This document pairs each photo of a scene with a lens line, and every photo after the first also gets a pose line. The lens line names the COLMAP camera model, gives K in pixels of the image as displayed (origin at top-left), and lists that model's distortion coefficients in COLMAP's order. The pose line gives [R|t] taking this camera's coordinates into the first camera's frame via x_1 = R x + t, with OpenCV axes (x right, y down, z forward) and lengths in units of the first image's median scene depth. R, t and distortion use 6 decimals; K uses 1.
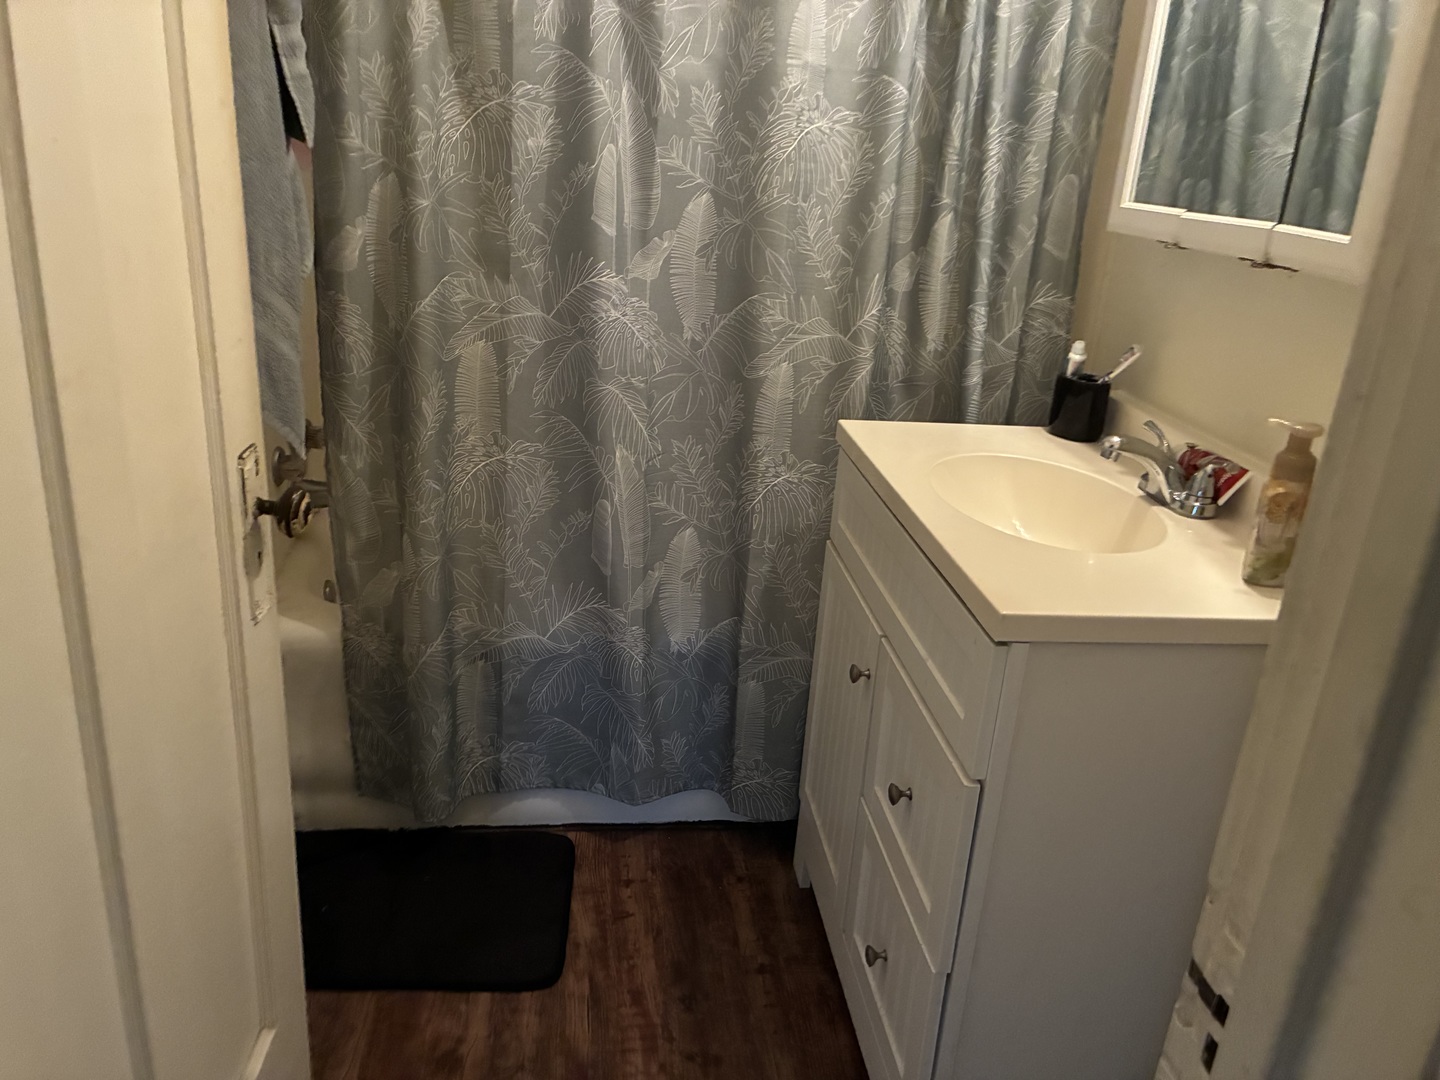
lens RADIAL K [[1092.5, 0, 713.9], [0, 1092.5, 543.5], [0, 0, 1]] dist [0.052405, -0.059228]
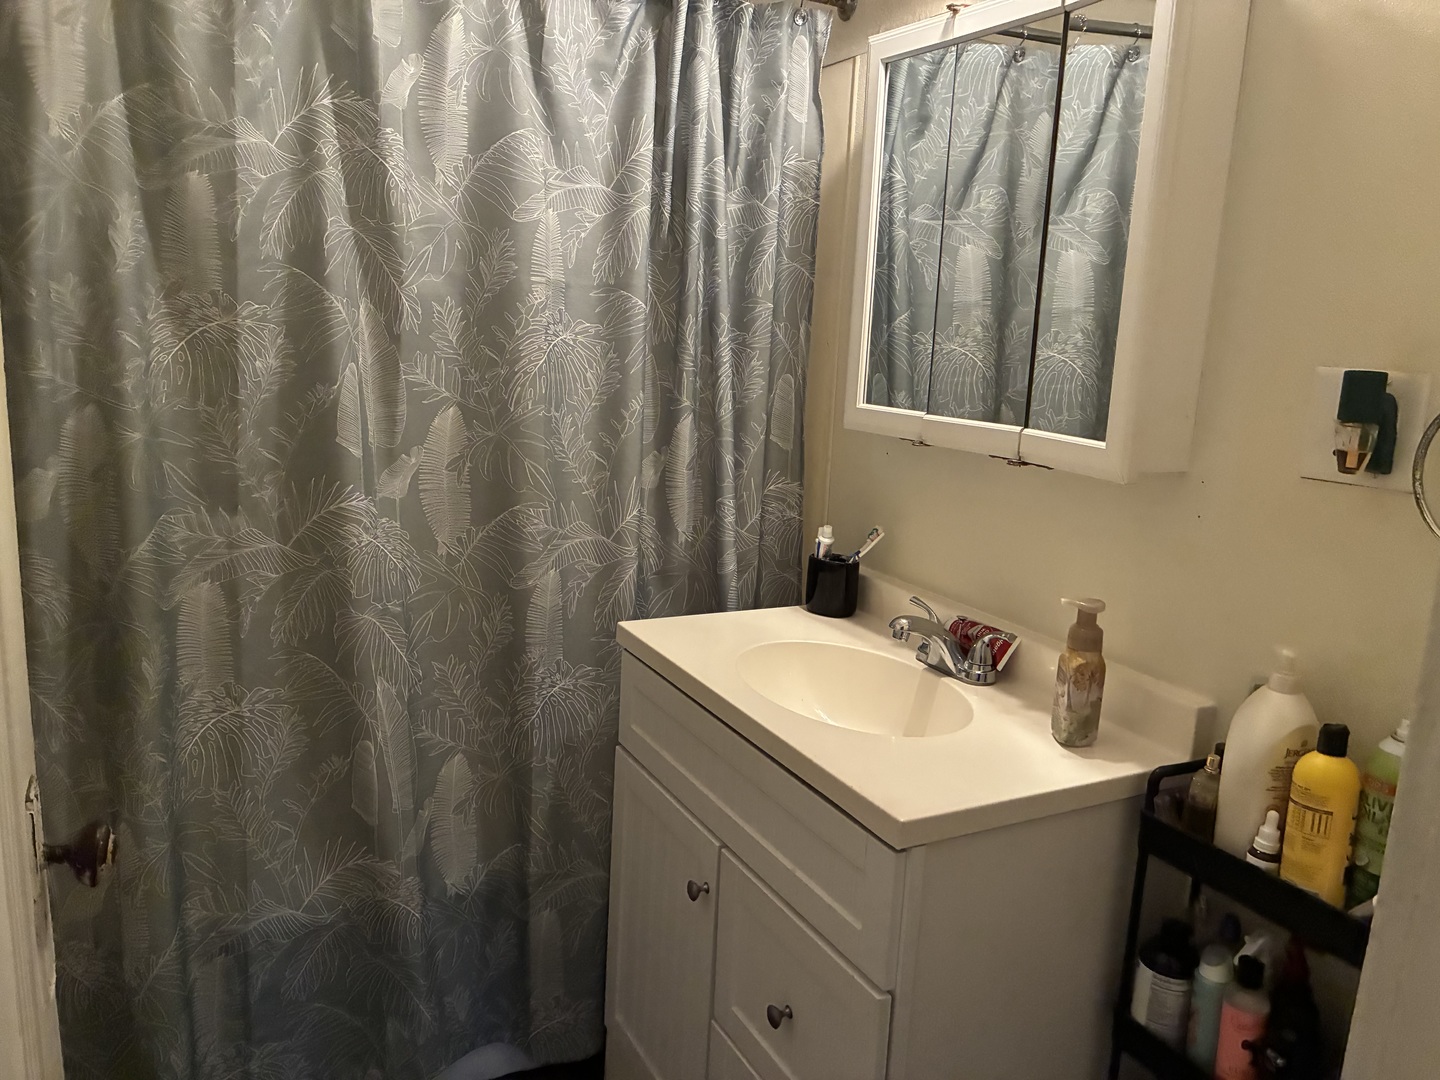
lens RADIAL K [[1092.5, 0, 722.9], [0, 1092.5, 545.2], [0, 0, 1]] dist [0.052405, -0.059228]
pose [[0.928062, -0.092314, 0.360802, -0.146938], [0.139649, 0.984365, -0.107351, -0.063633], [-0.345251, 0.150014, 0.926443, 0.046105]]
